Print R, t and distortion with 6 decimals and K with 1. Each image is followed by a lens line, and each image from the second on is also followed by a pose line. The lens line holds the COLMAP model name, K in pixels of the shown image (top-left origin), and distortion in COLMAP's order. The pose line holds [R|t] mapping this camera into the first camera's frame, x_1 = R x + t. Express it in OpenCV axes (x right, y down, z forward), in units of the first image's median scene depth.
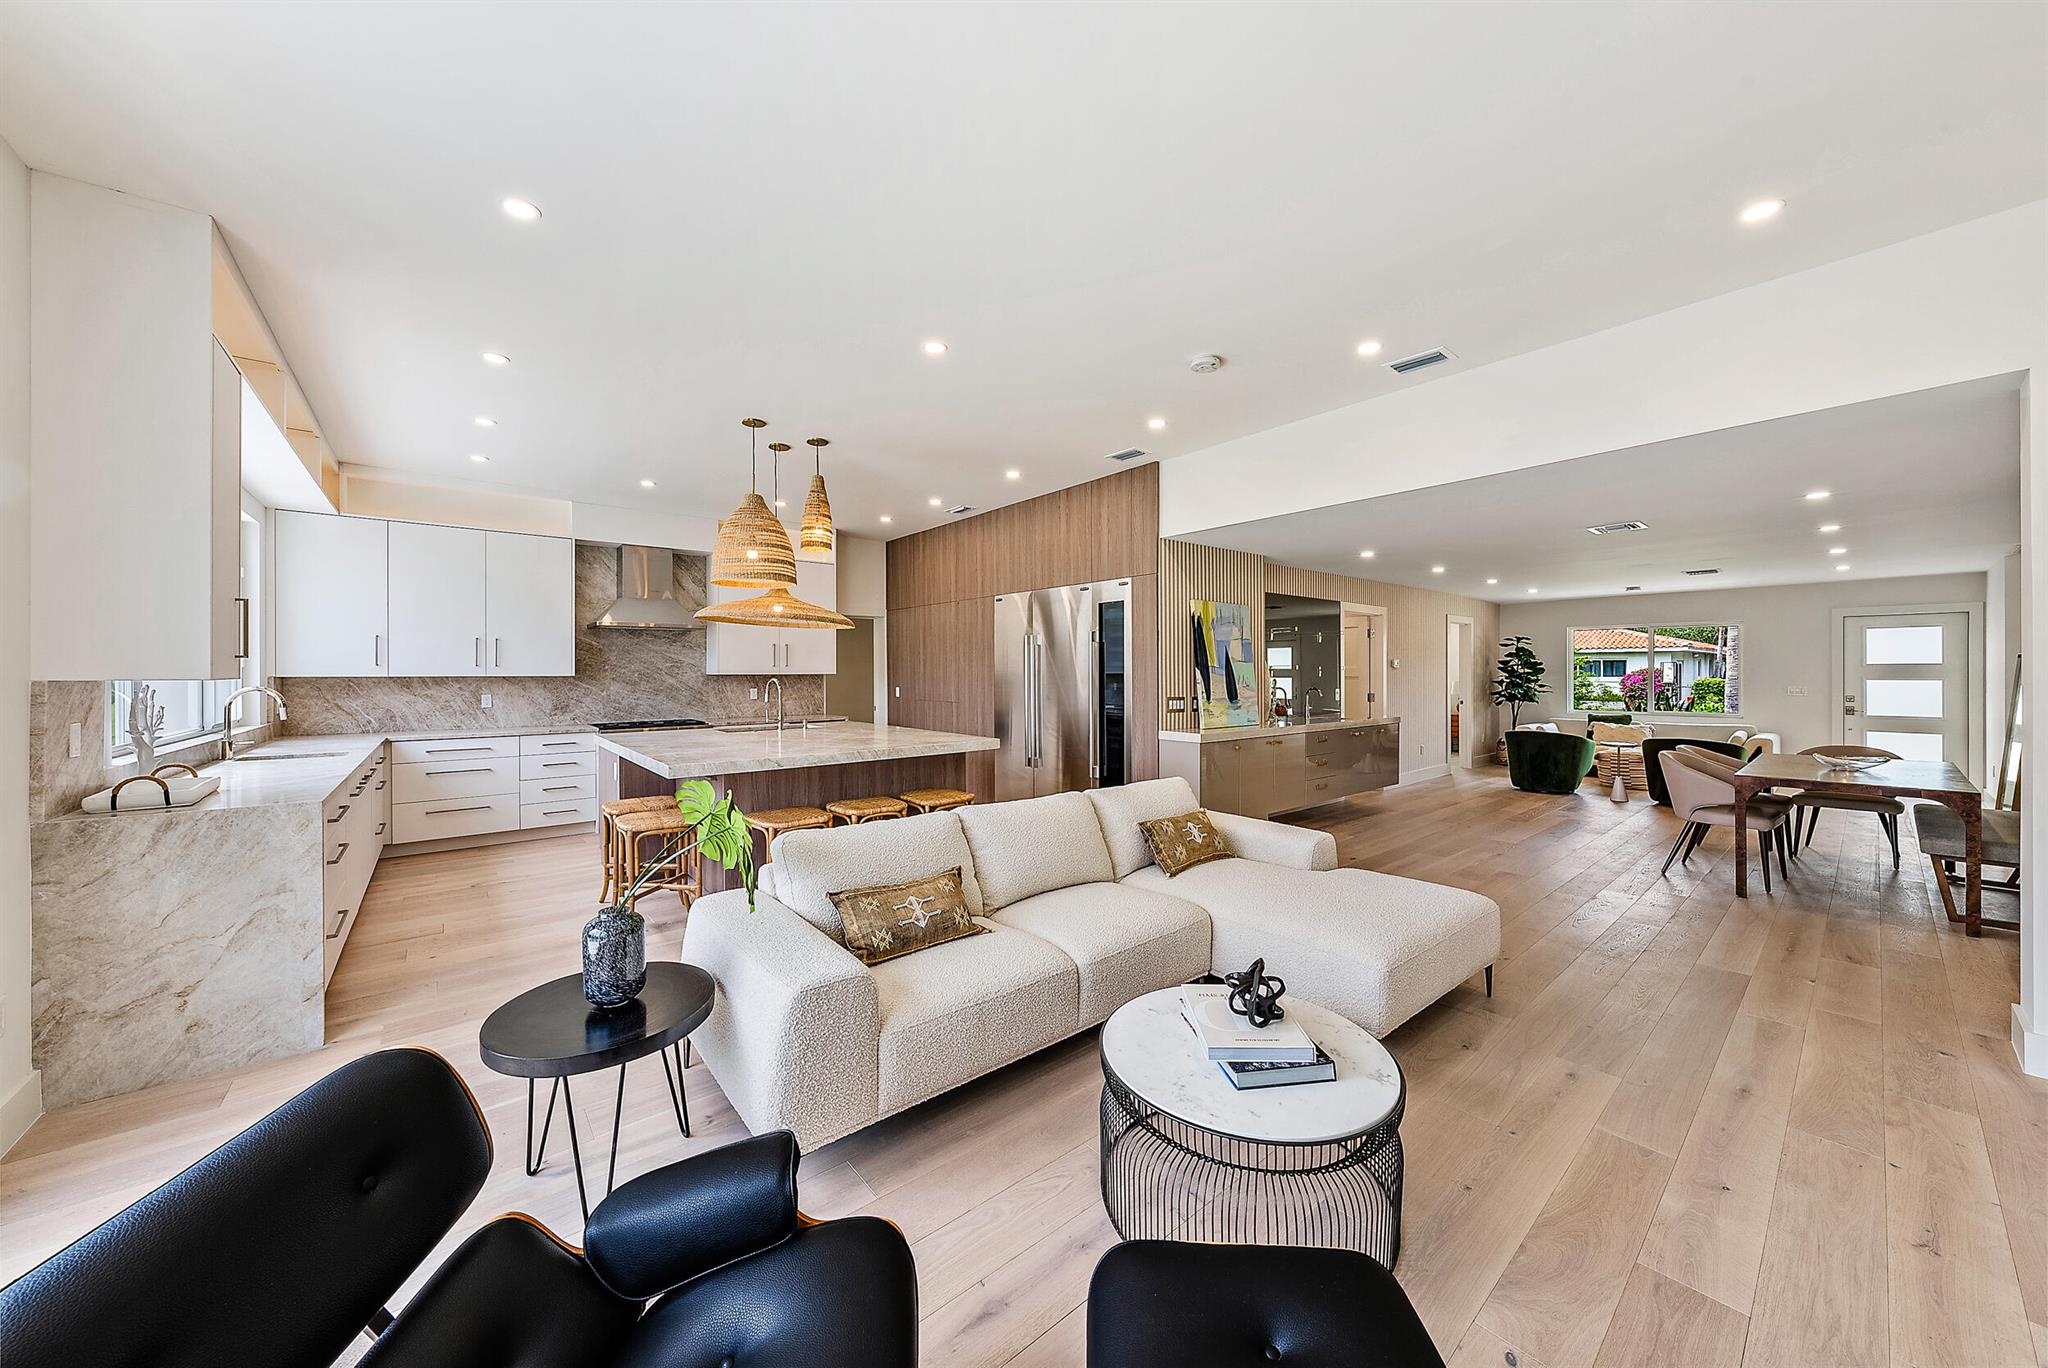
lens RADIAL K [[699.8, 0, 1026.4], [0, 699.8, 674.1], [0, 0, 1]] dist [0.000108, -0.000023]
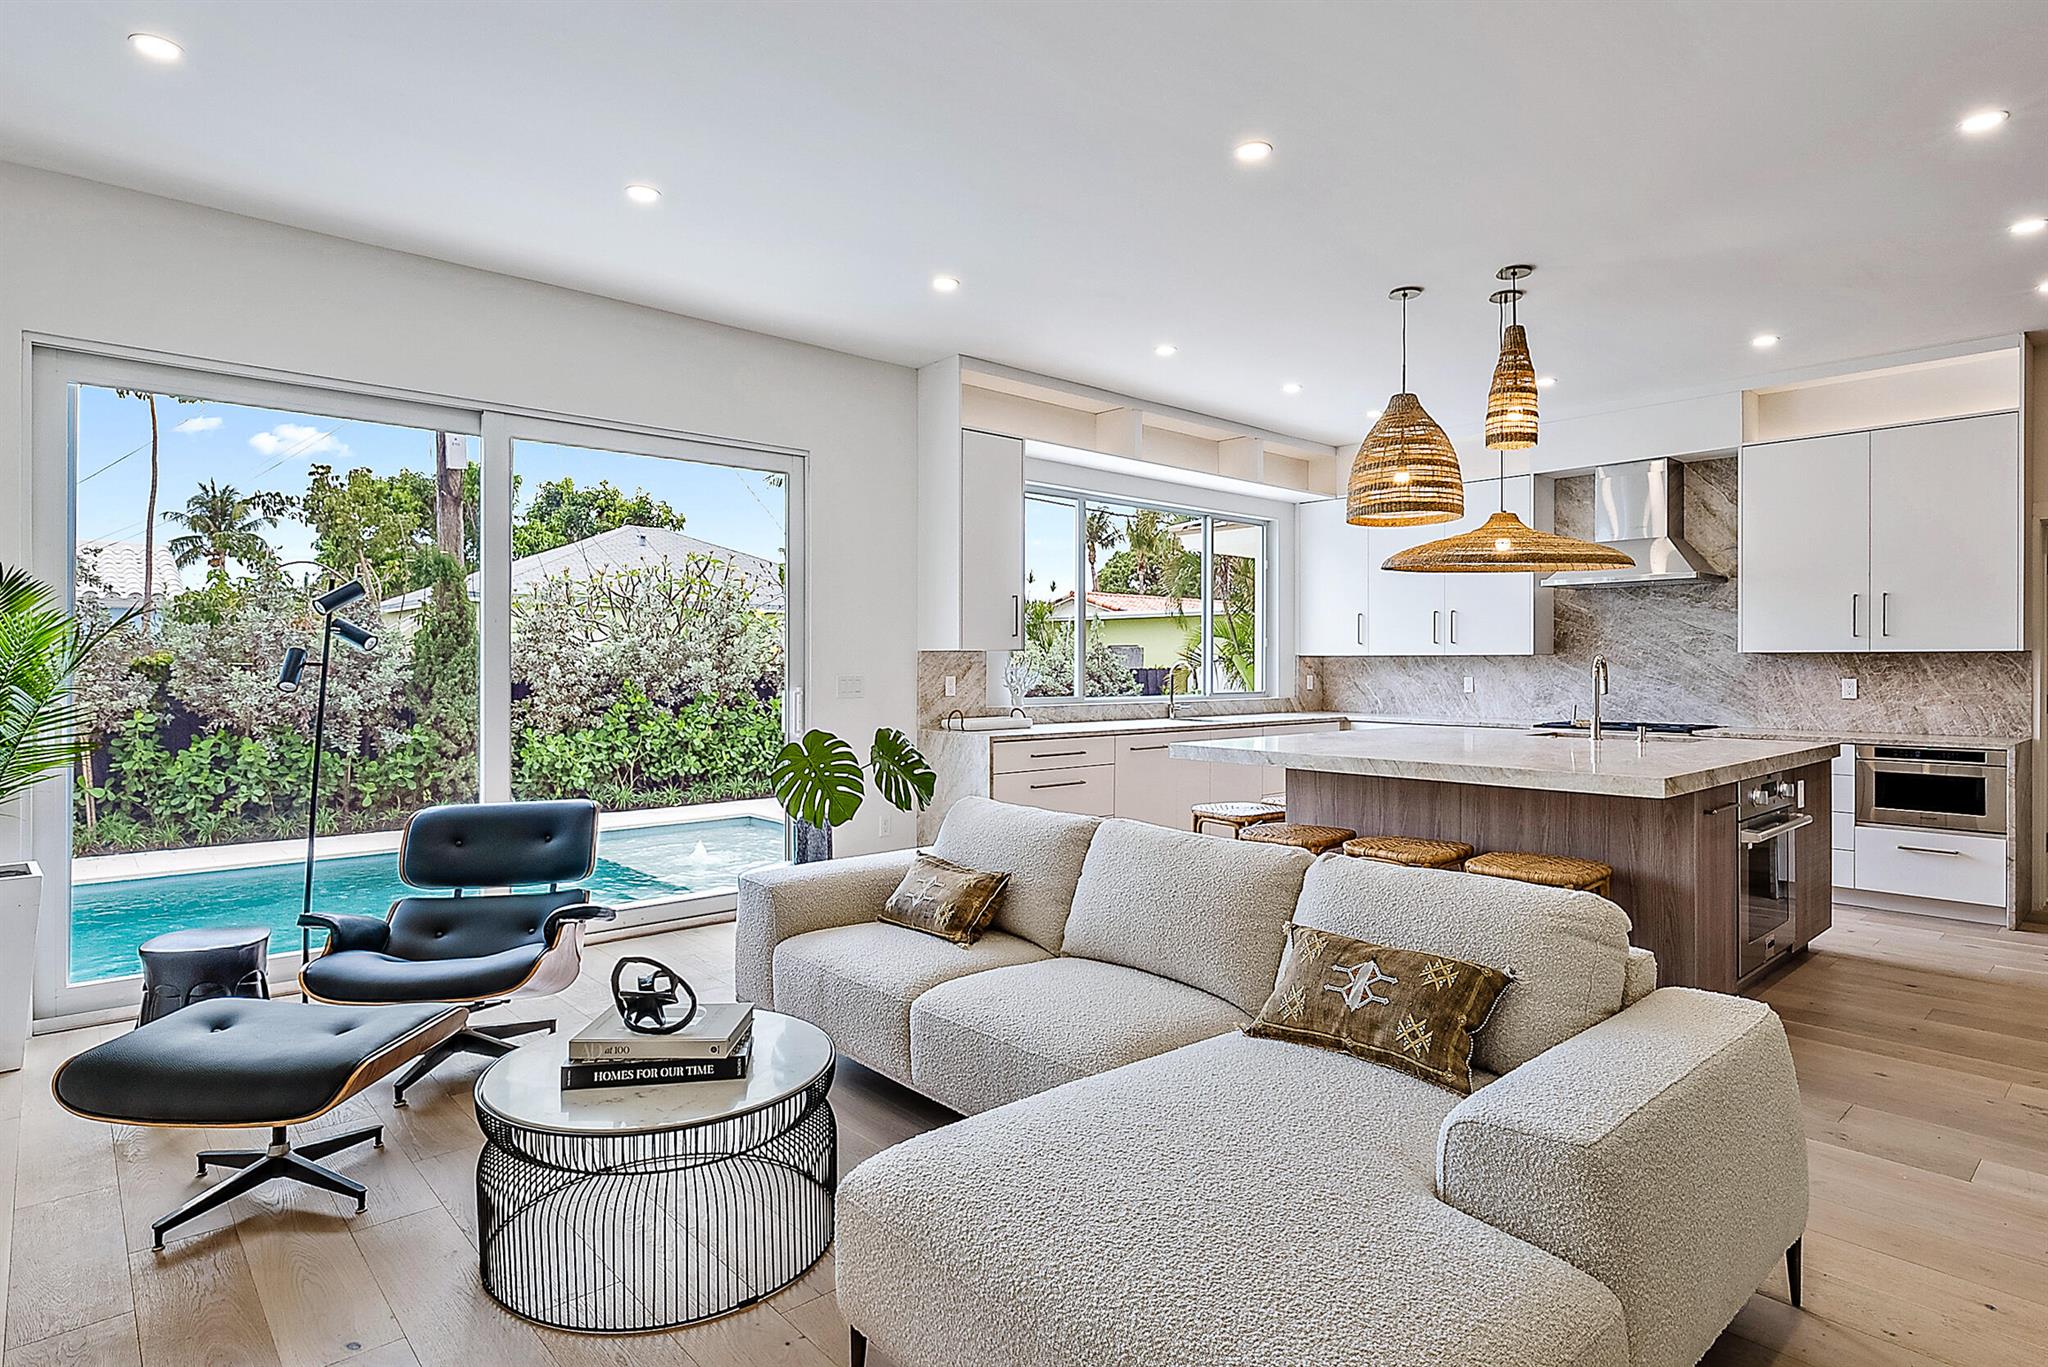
lens RADIAL K [[1072.7, 0, 1040.2], [0, 1072.7, 670.5], [0, 0, 1]] dist [-0.000943, -0.001004]
pose [[0.054651, 0.010060, -0.998455, 0.533054], [-0.004254, 0.999943, 0.009842, 0.011507], [0.998496, 0.003710, 0.054691, 0.443348]]
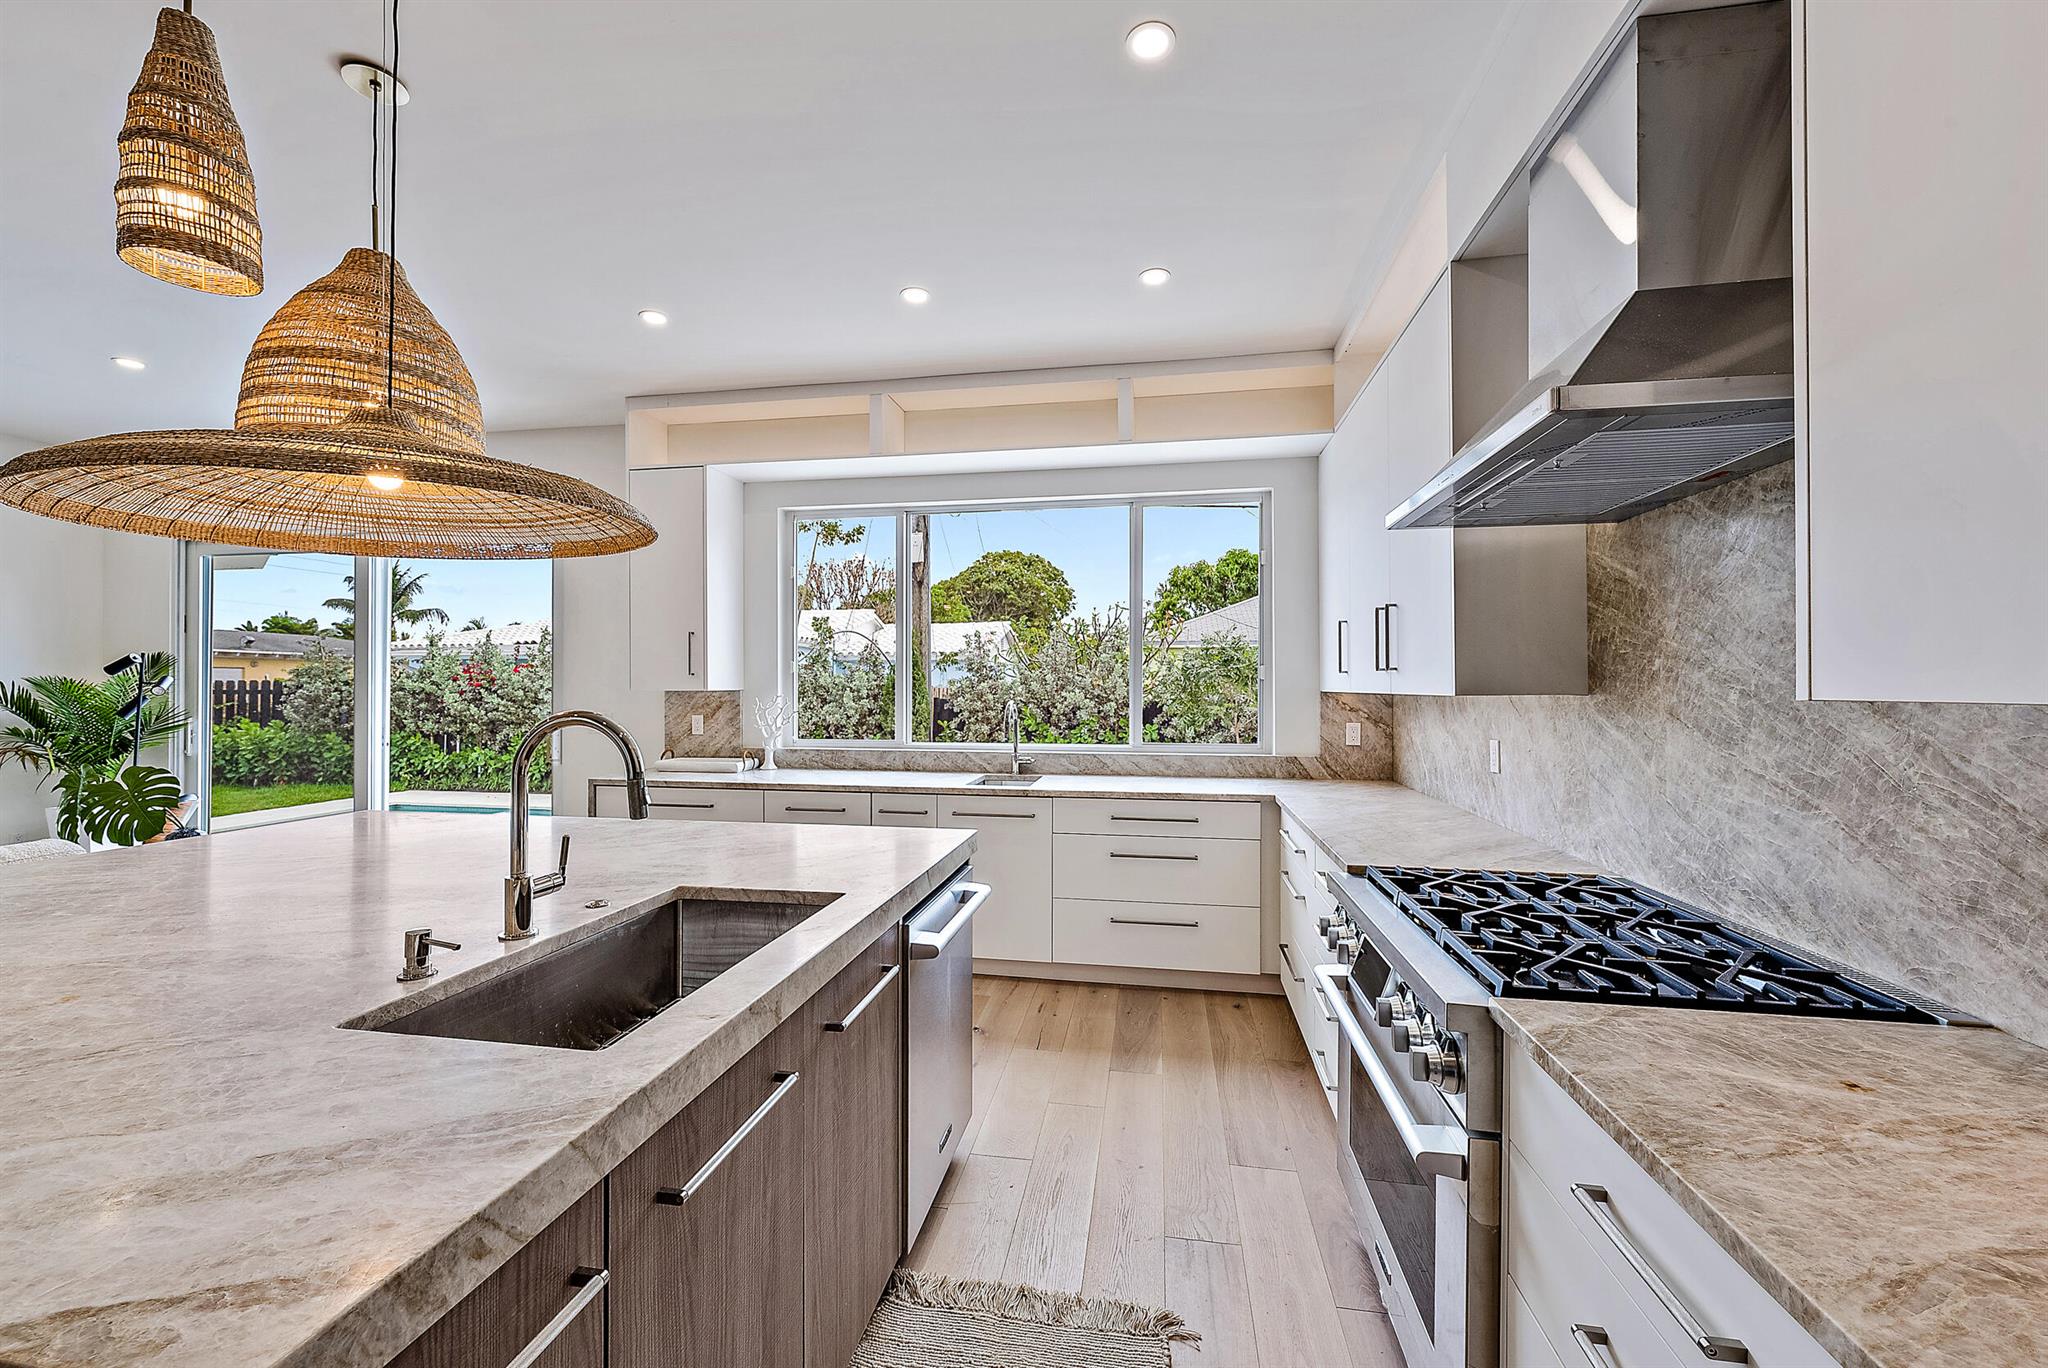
lens RADIAL K [[812.8, 0, 1025.1], [0, 812.8, 688.0], [0, 0, 1]] dist [0.001040, -0.000365]
pose [[-0.751370, 0.005019, -0.659862, -0.286071], [0.000086, 0.999972, 0.007507, -0.004062], [0.659881, 0.005584, -0.751349, 1.258854]]
